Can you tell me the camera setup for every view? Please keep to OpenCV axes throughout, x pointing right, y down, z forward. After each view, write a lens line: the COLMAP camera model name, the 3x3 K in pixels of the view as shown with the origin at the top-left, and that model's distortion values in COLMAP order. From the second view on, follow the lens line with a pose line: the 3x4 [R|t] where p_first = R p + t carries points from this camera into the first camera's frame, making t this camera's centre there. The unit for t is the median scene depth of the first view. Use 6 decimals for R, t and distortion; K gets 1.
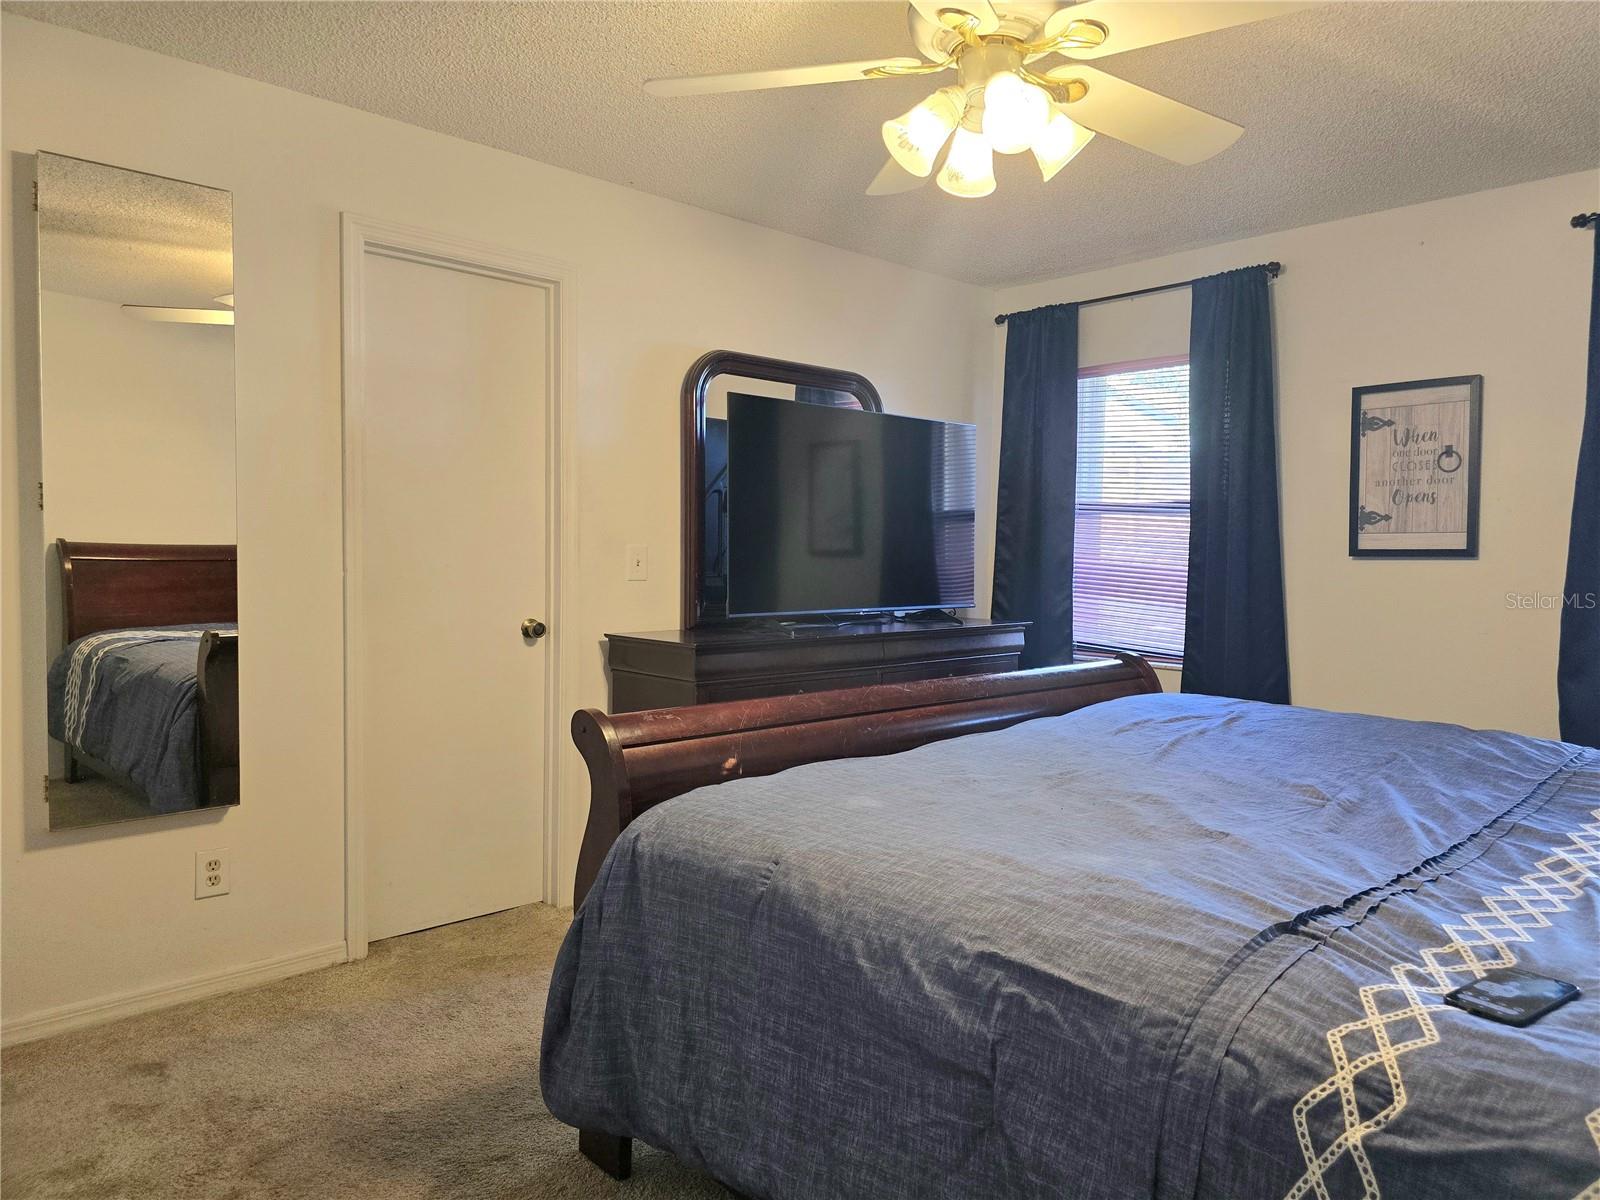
lens RADIAL K [[1083.3, 0, 817.2], [0, 1083.3, 591.0], [0, 0, 1]] dist [0.065028, -0.059628]
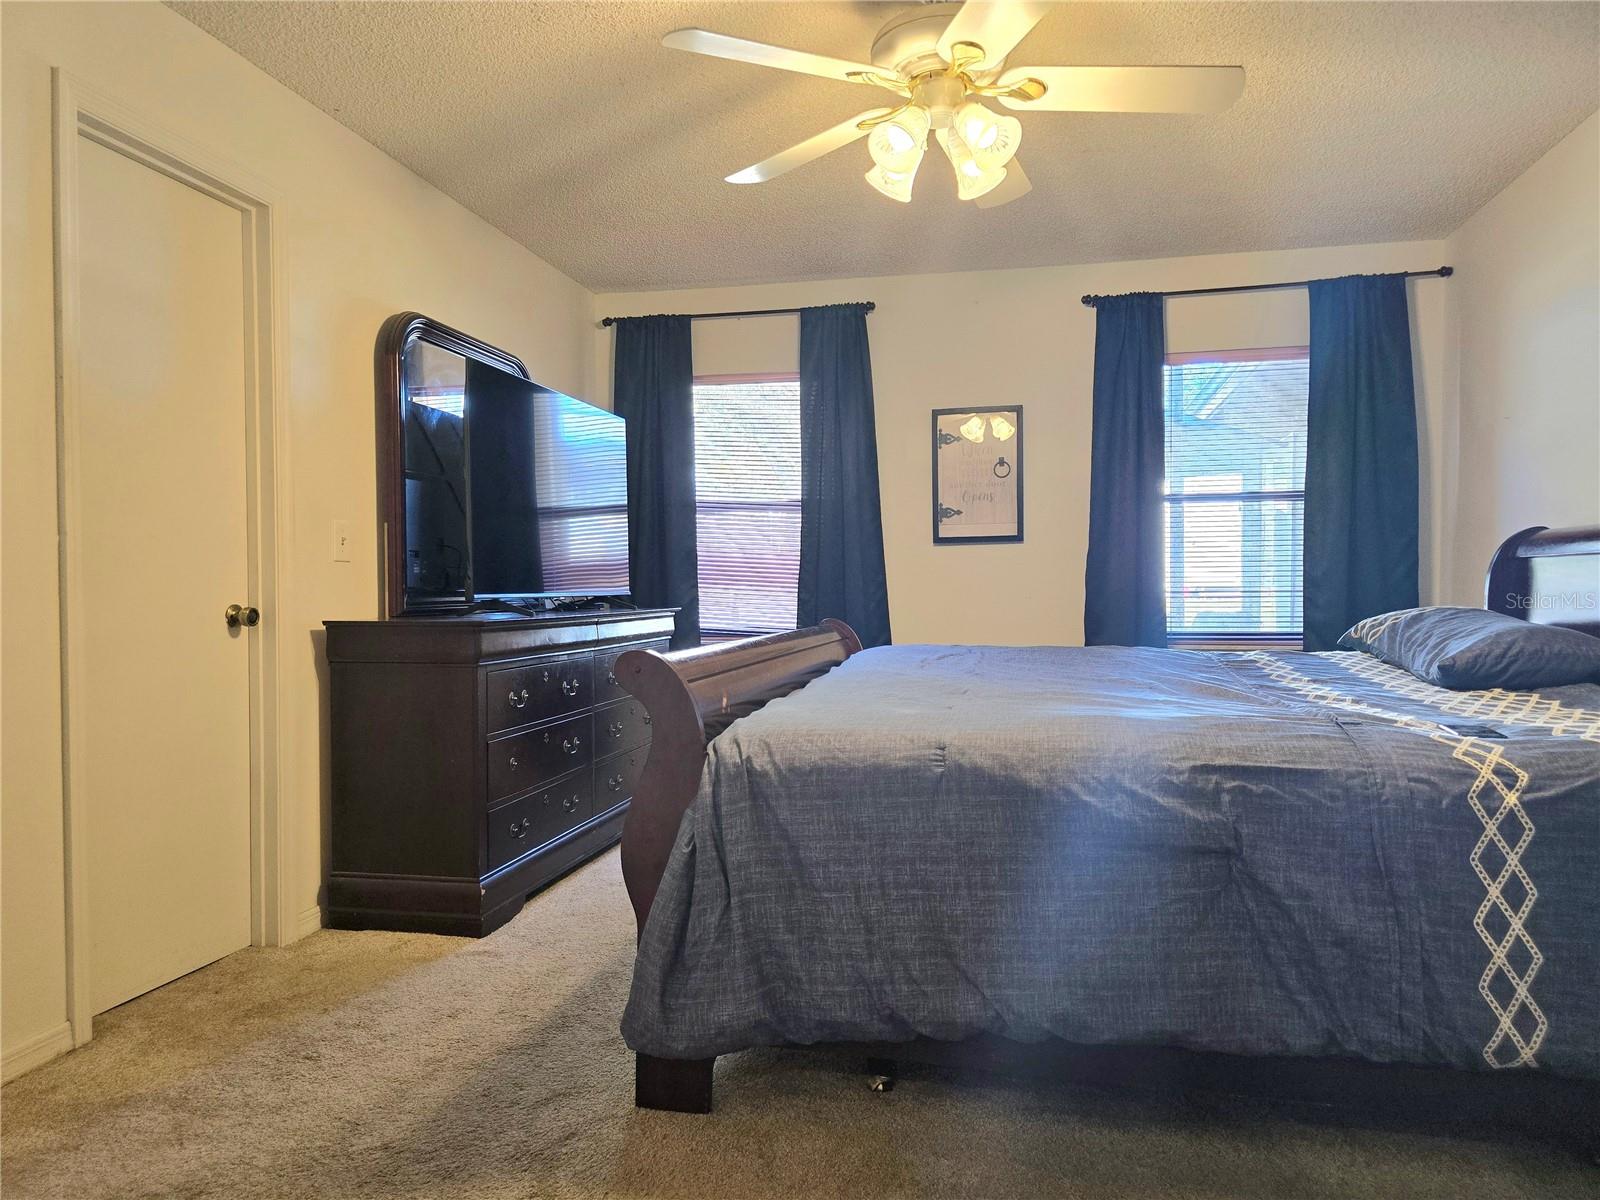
lens RADIAL K [[1083.3, 0, 826.6], [0, 1083.3, 594.0], [0, 0, 1]] dist [0.065028, -0.059628]
pose [[0.820236, -0.021140, 0.571634, -0.580539], [0.037055, 0.999182, -0.016218, 0.074833], [-0.570823, 0.034484, 0.820348, 0.091902]]
